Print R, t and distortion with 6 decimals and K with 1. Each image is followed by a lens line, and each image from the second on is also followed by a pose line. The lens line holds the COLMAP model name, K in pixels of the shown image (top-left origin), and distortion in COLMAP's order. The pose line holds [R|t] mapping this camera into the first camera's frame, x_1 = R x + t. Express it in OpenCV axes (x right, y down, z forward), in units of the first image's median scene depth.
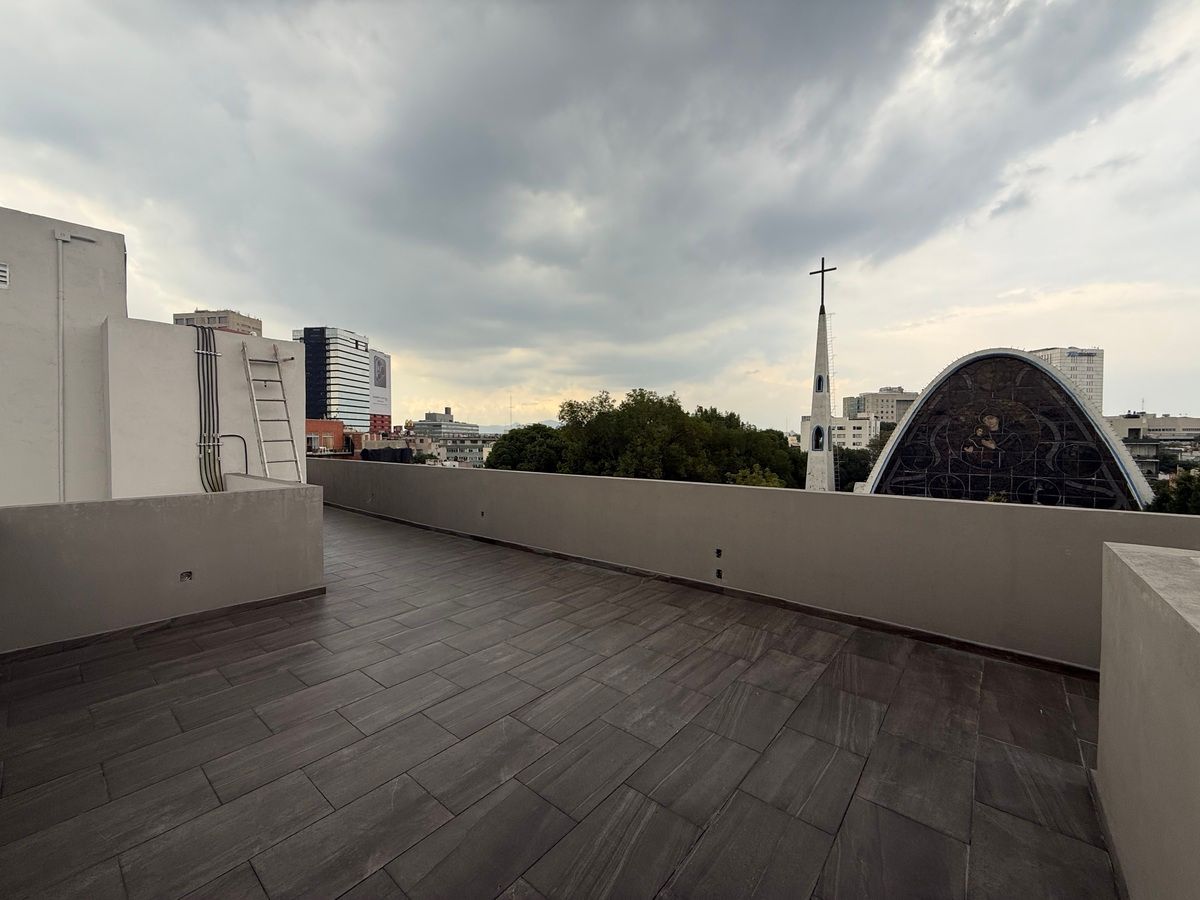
lens RADIAL K [[478.0, 0, 594.5], [0, 478.0, 450.1], [0, 0, 1]] dist [-0.001490, 0.000200]
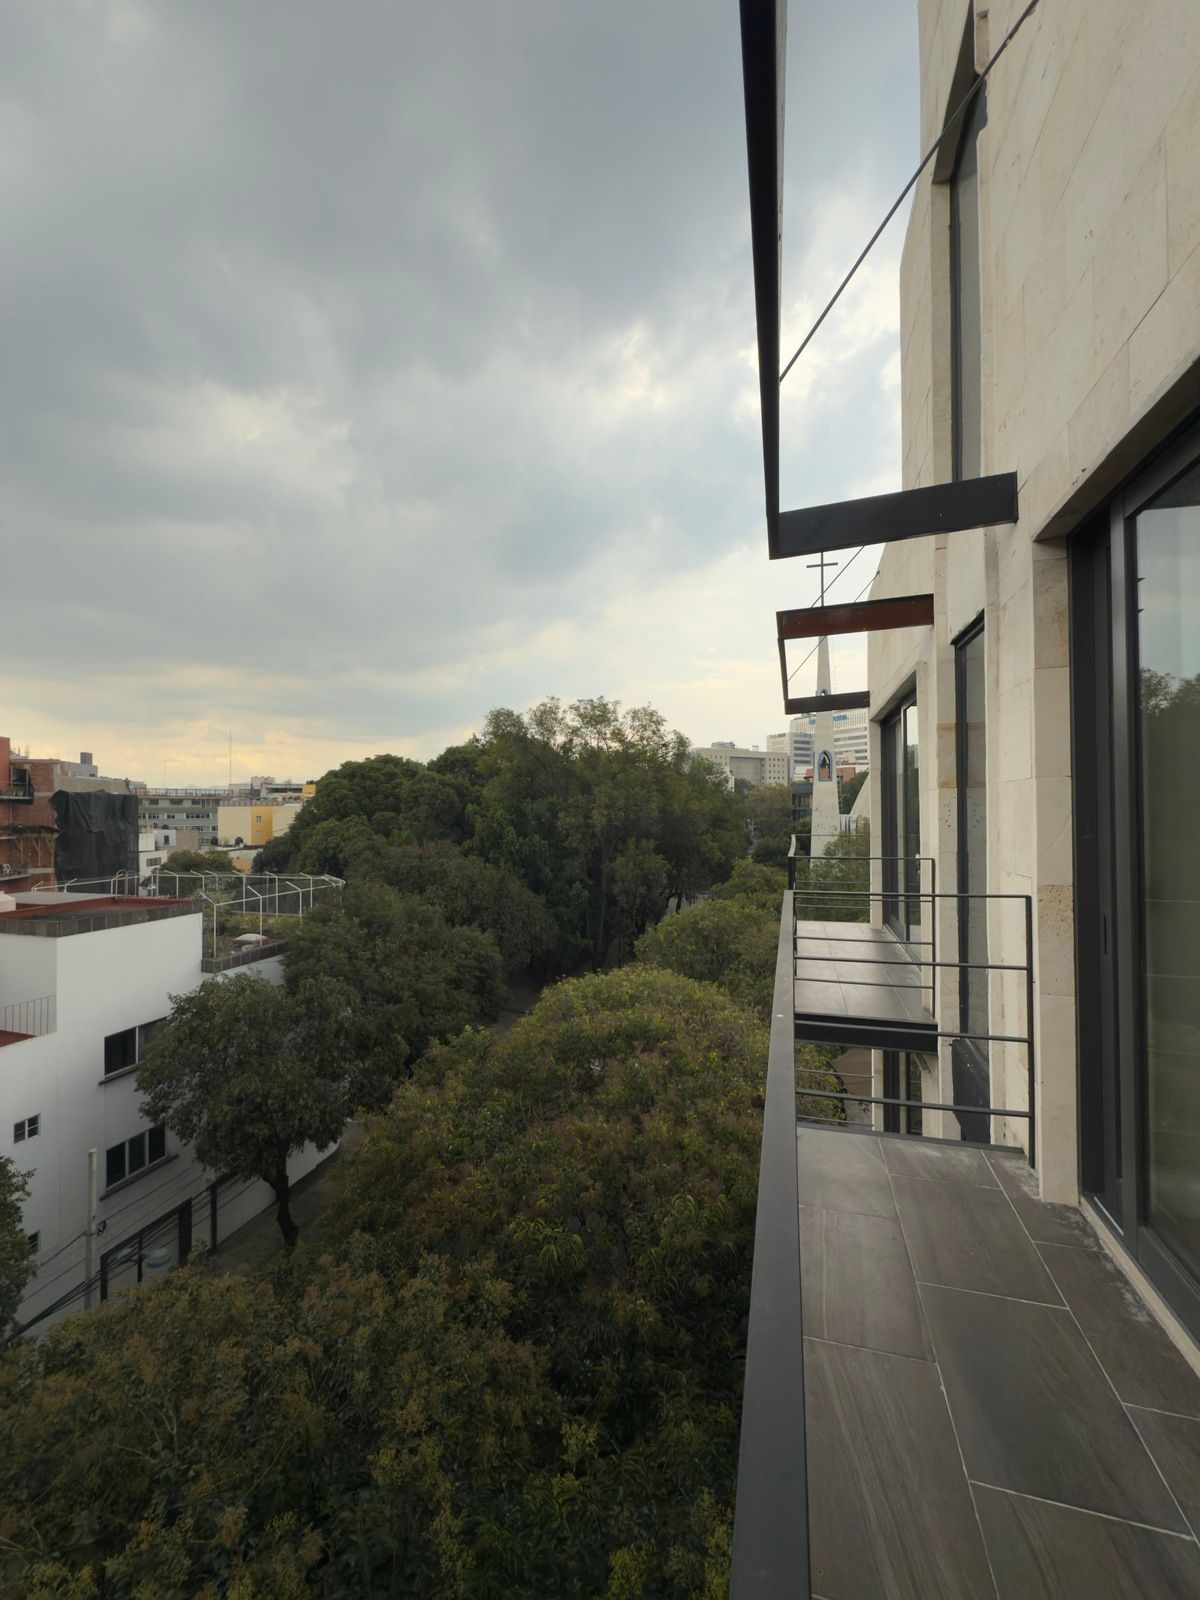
lens RADIAL K [[637.4, 0, 601.0], [0, 637.4, 800.5], [0, 0, 1]] dist [-0.001490, 0.000200]
pose [[0.918505, -0.001335, 0.395407, -0.109688], [0.015355, 0.999360, -0.032293, 0.021858], [-0.395111, 0.035733, 0.917938, 0.054998]]
